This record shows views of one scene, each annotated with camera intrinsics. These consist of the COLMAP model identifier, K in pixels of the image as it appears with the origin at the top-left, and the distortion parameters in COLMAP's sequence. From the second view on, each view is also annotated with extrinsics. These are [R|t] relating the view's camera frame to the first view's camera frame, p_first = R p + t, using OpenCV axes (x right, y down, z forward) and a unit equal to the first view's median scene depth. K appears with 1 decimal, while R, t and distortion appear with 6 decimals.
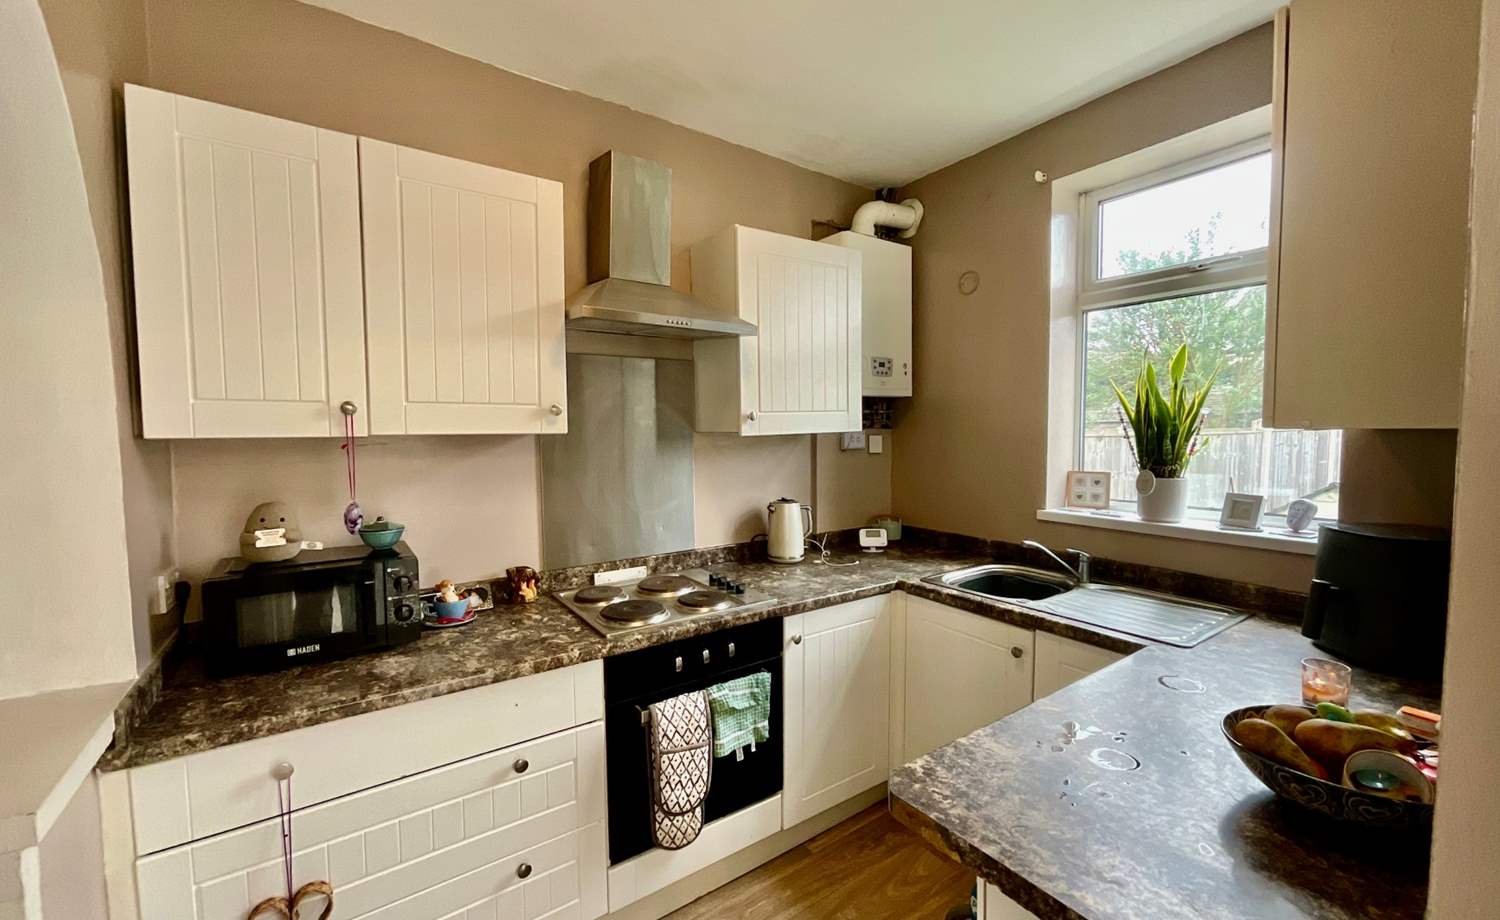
lens RADIAL K [[611.6, 0, 751.5], [0, 611.6, 463.9], [0, 0, 1]] dist [-0.002899, 0.007850]
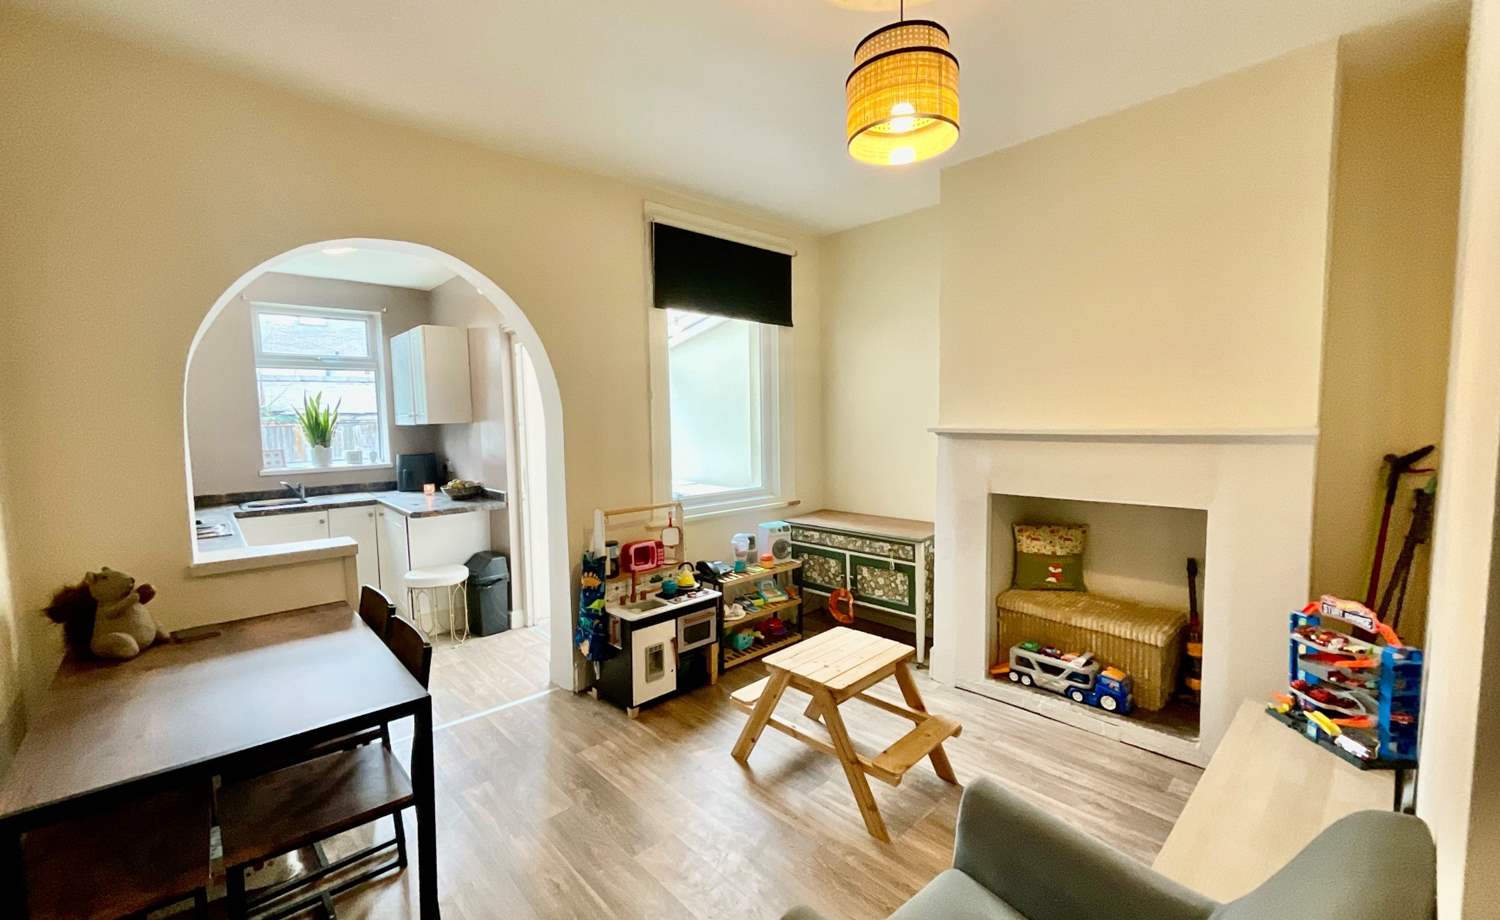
lens RADIAL K [[611.6, 0, 751.5], [0, 611.6, 463.9], [0, 0, 1]] dist [-0.002899, 0.007850]
pose [[-0.133367, -0.070056, 0.988588, -2.333533], [0.084045, 0.993106, 0.081714, 0.037292], [-0.987497, 0.093983, -0.126559, -0.397284]]
